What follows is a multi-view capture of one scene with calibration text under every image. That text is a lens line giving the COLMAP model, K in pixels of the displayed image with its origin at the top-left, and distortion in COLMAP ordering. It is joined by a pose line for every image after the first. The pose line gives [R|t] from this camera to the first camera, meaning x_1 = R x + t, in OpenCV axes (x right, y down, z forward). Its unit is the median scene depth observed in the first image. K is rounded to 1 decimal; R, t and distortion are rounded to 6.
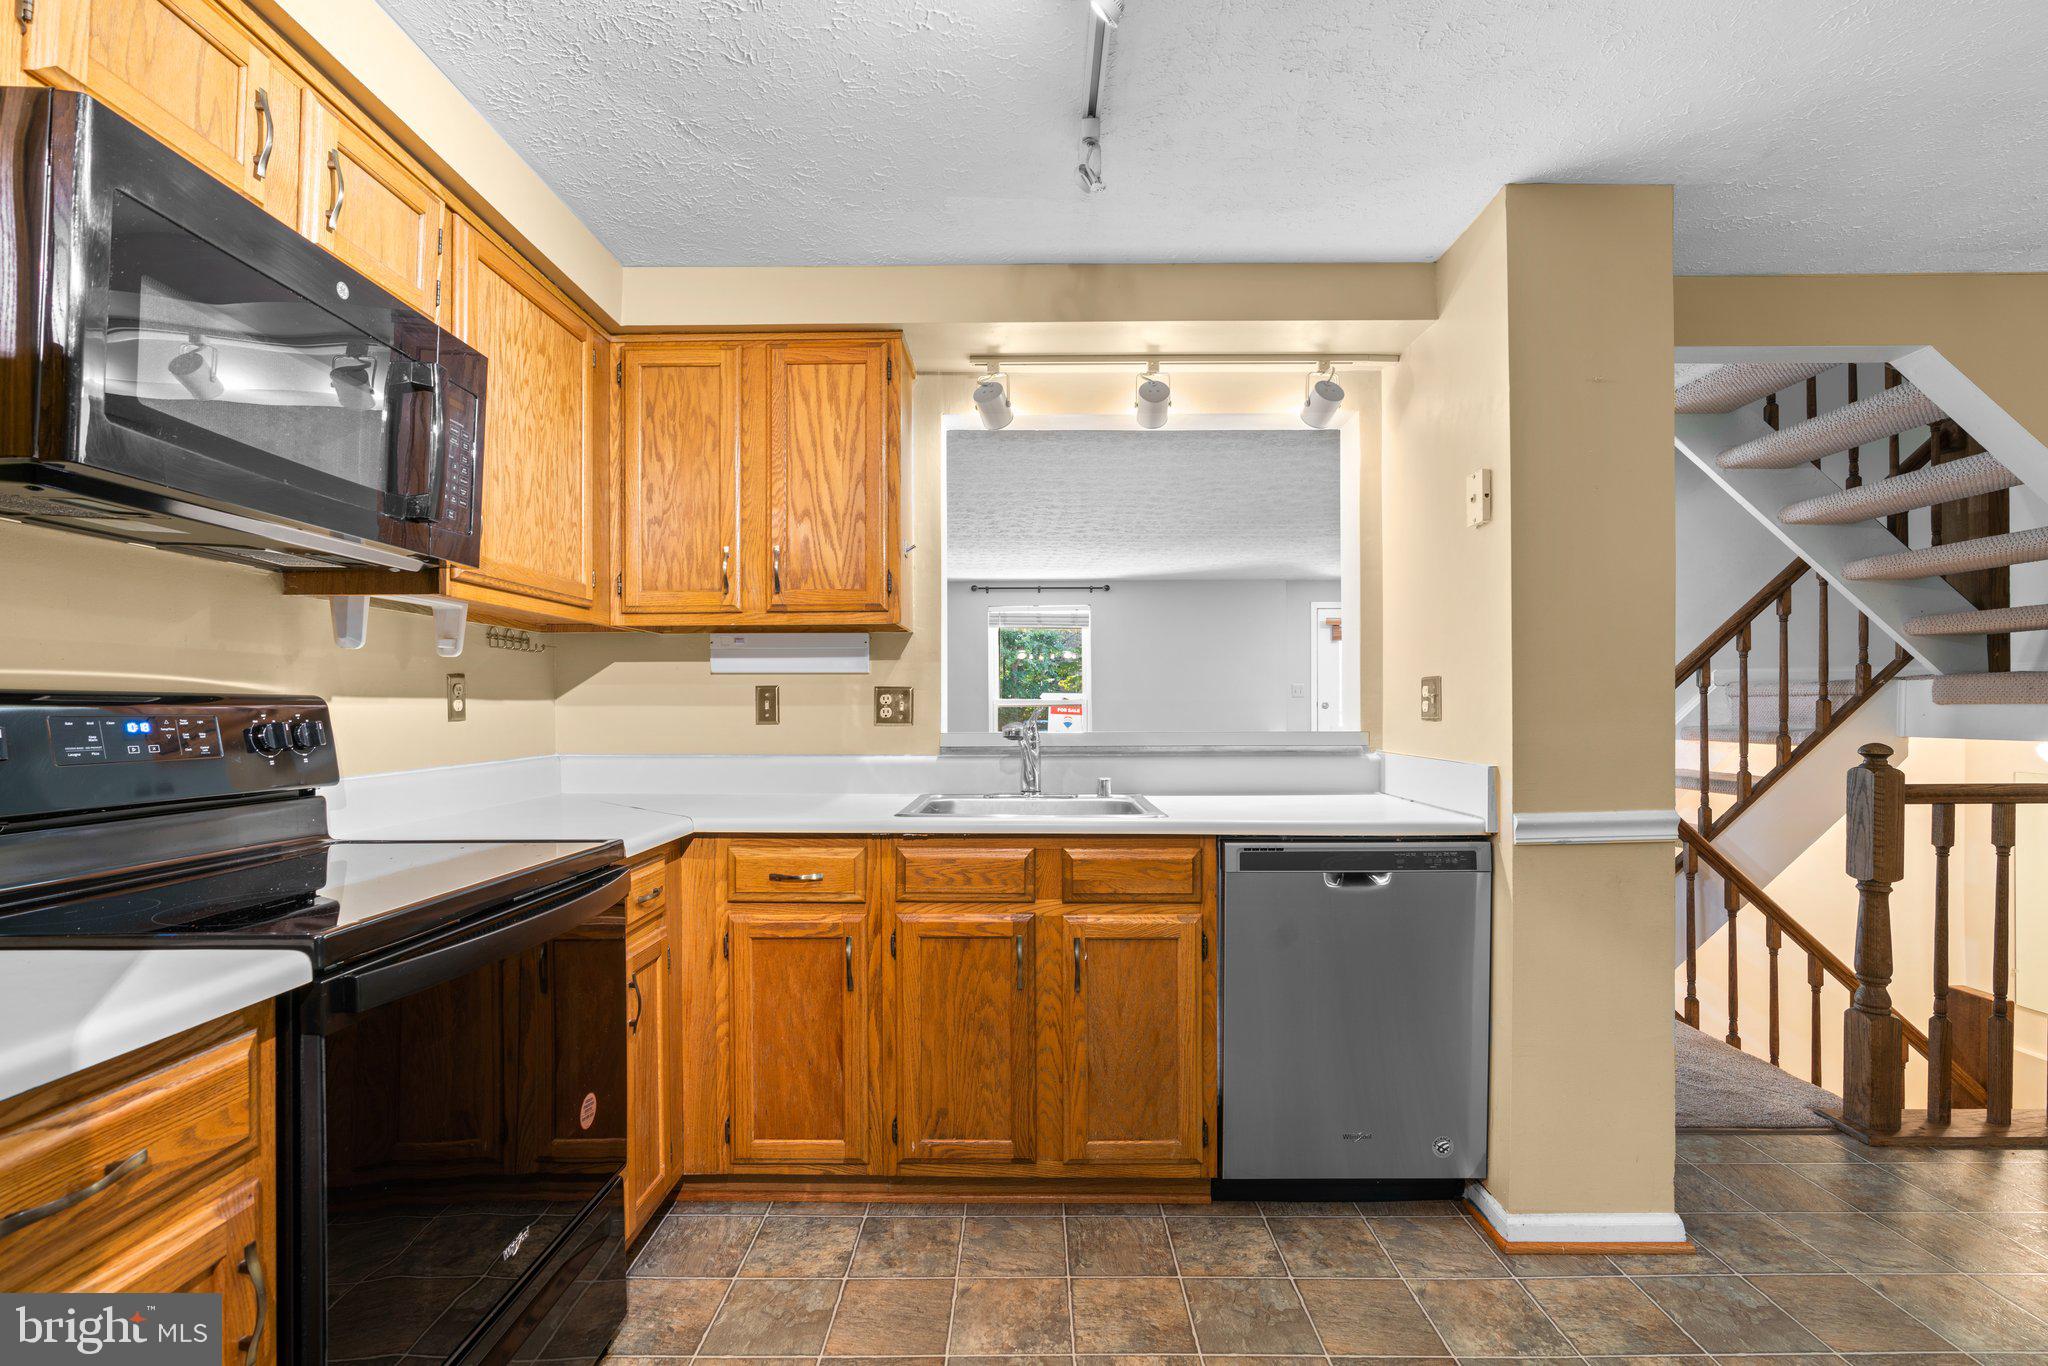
lens RADIAL K [[931.3, 0, 1024.7], [0, 931.3, 708.4], [0, 0, 1]] dist [-0.015590, 0.007853]
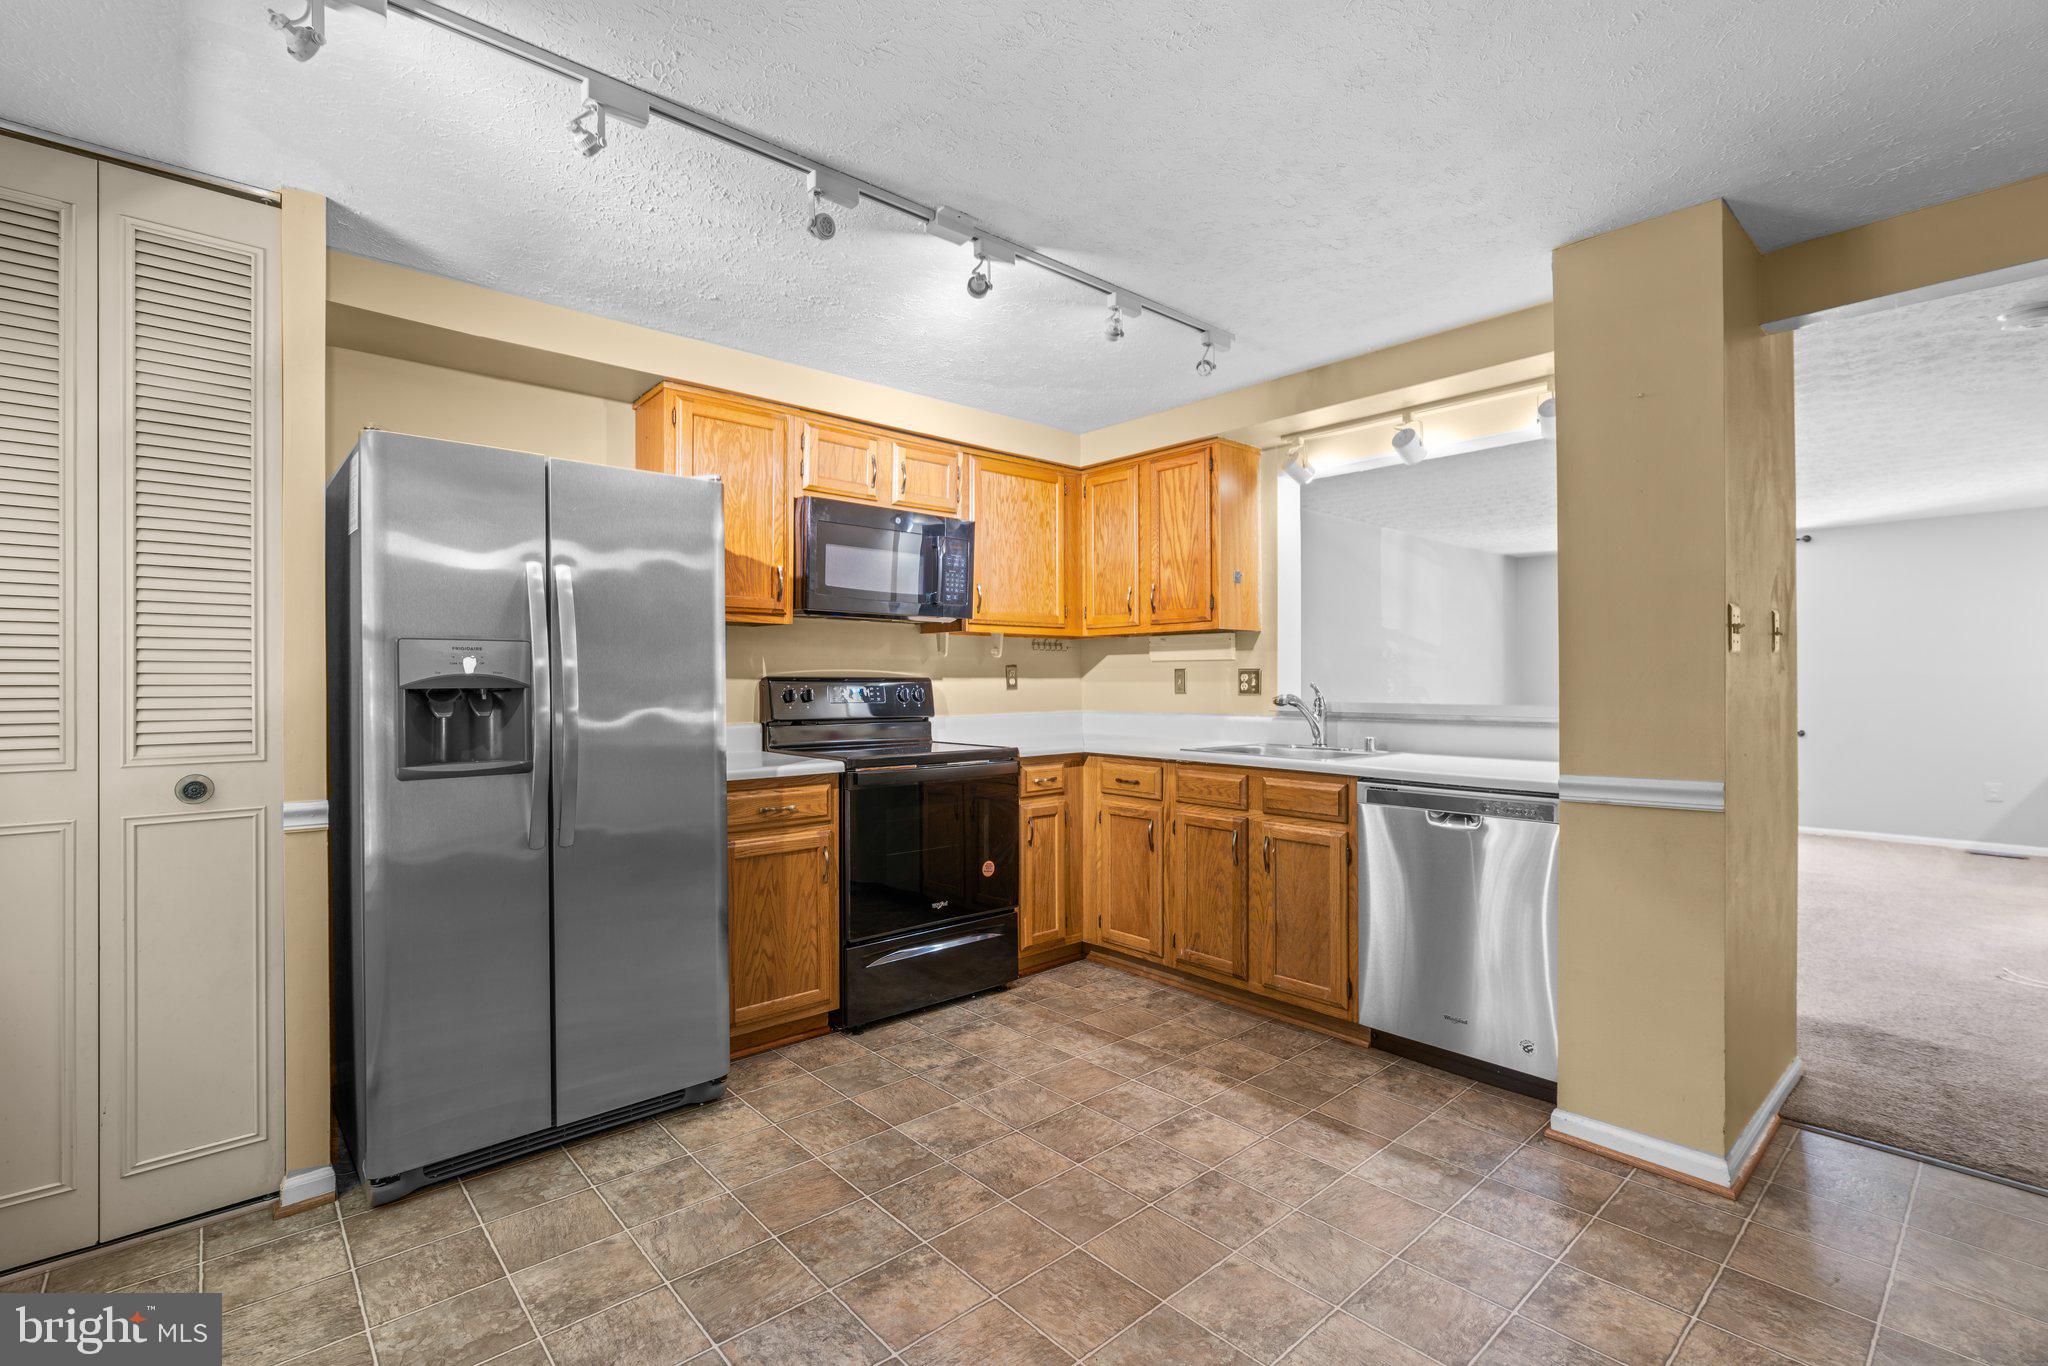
lens RADIAL K [[915.6, 0, 1018.4], [0, 915.6, 691.0], [0, 0, 1]] dist [-0.015044, 0.006365]
pose [[0.667550, 0.010021, -0.744498, 0.879580], [-0.002118, 0.999931, 0.011560, -0.006137], [0.744562, -0.006140, 0.667525, -0.286144]]
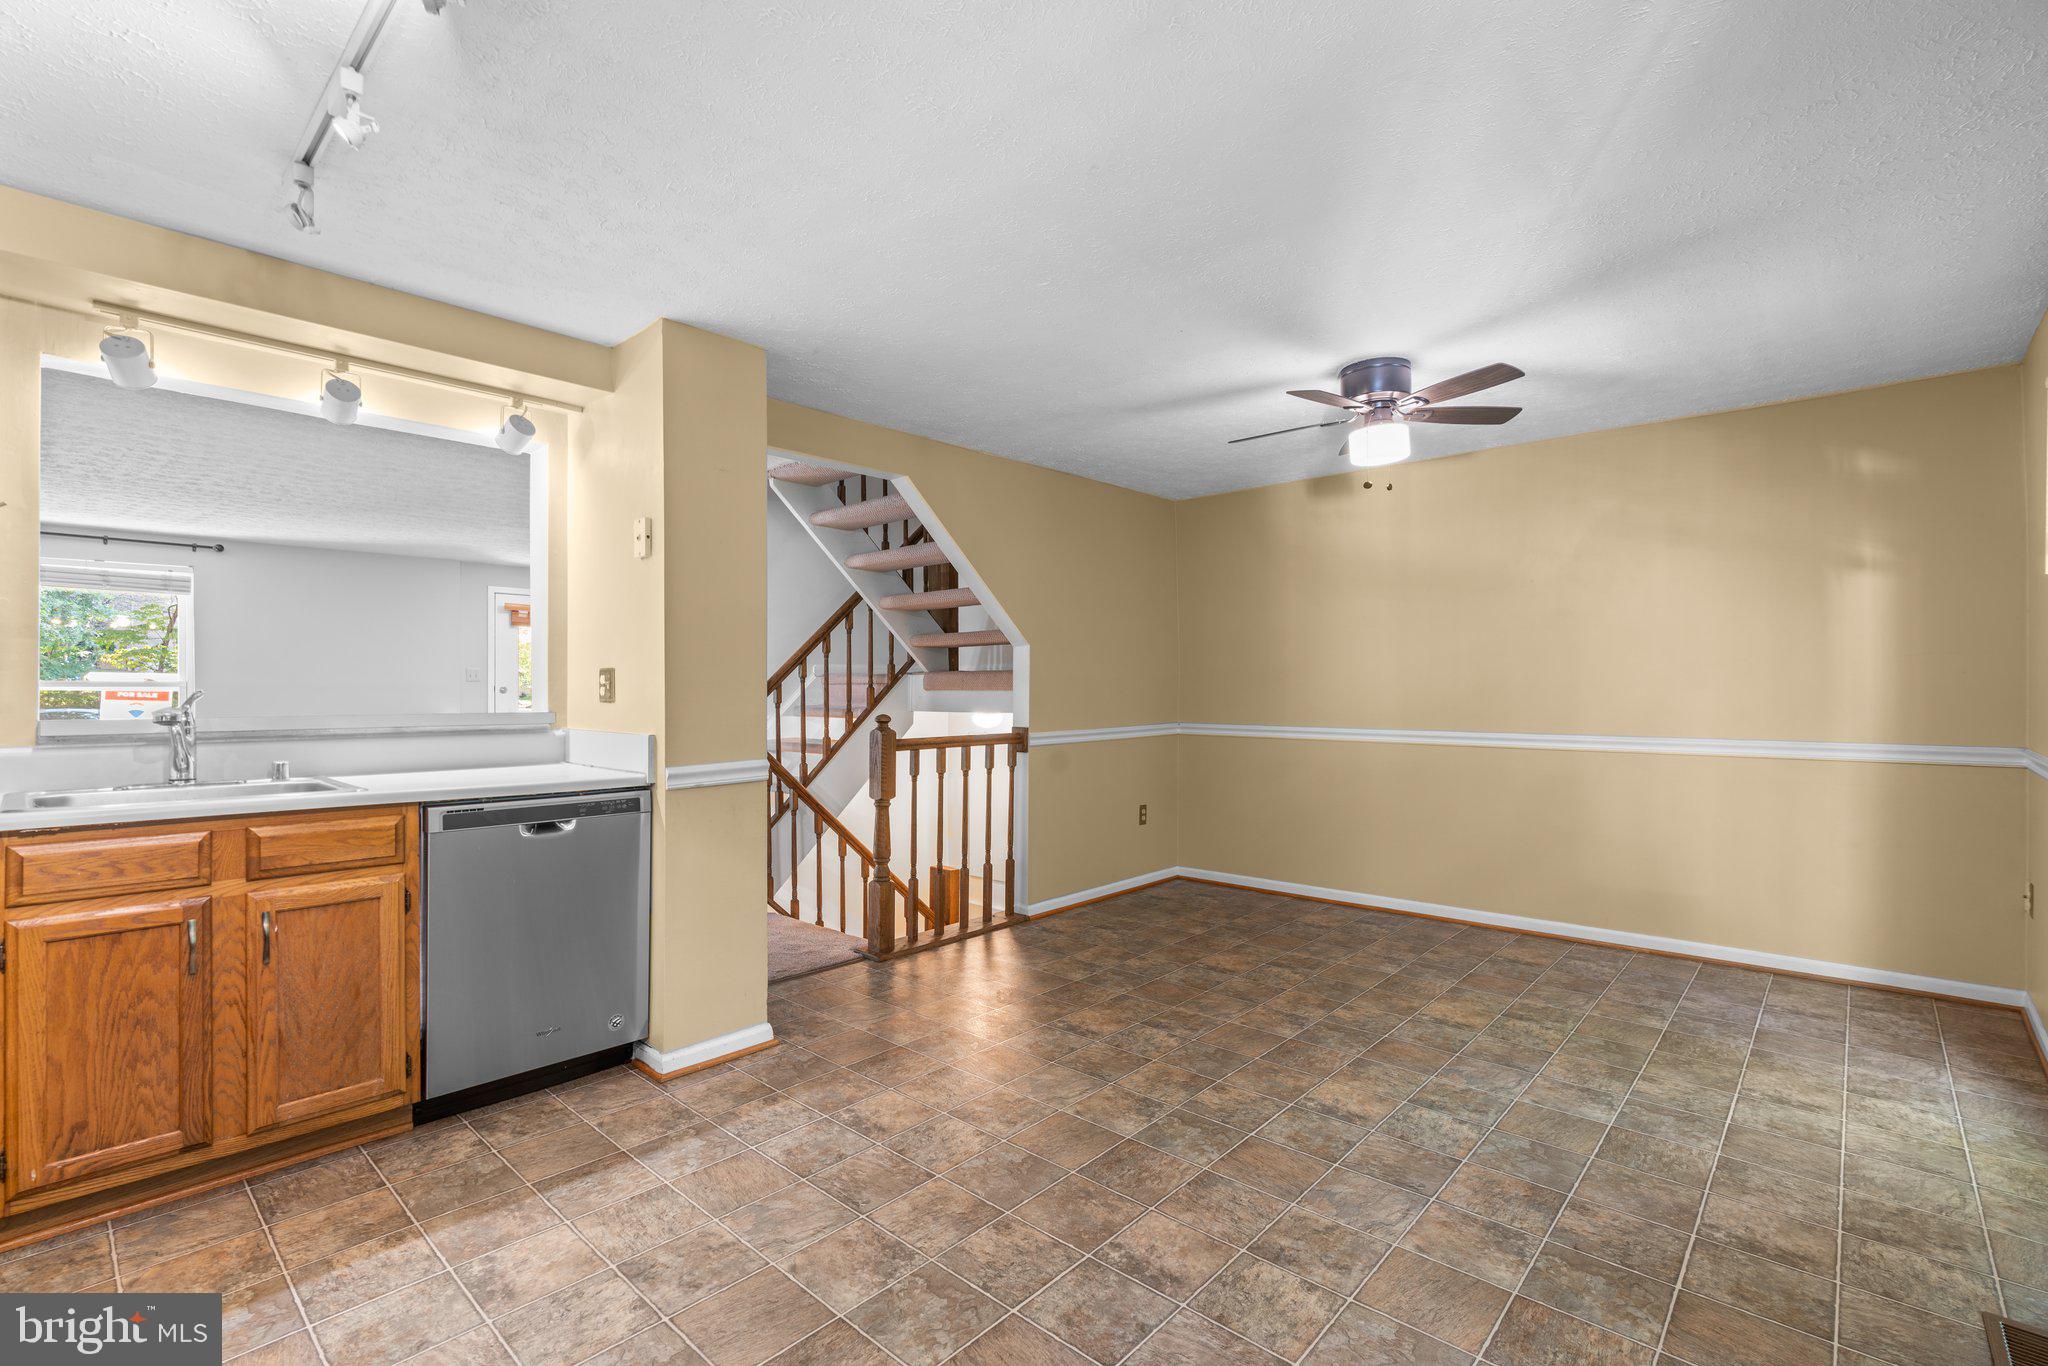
lens RADIAL K [[915.6, 0, 1018.4], [0, 915.6, 691.0], [0, 0, 1]] dist [-0.015044, 0.006365]
pose [[0.672746, 0.002475, 0.739870, -0.128960], [-0.000636, 0.999996, -0.002767, 0.000910], [-0.739873, 0.001391, 0.672745, -0.306533]]
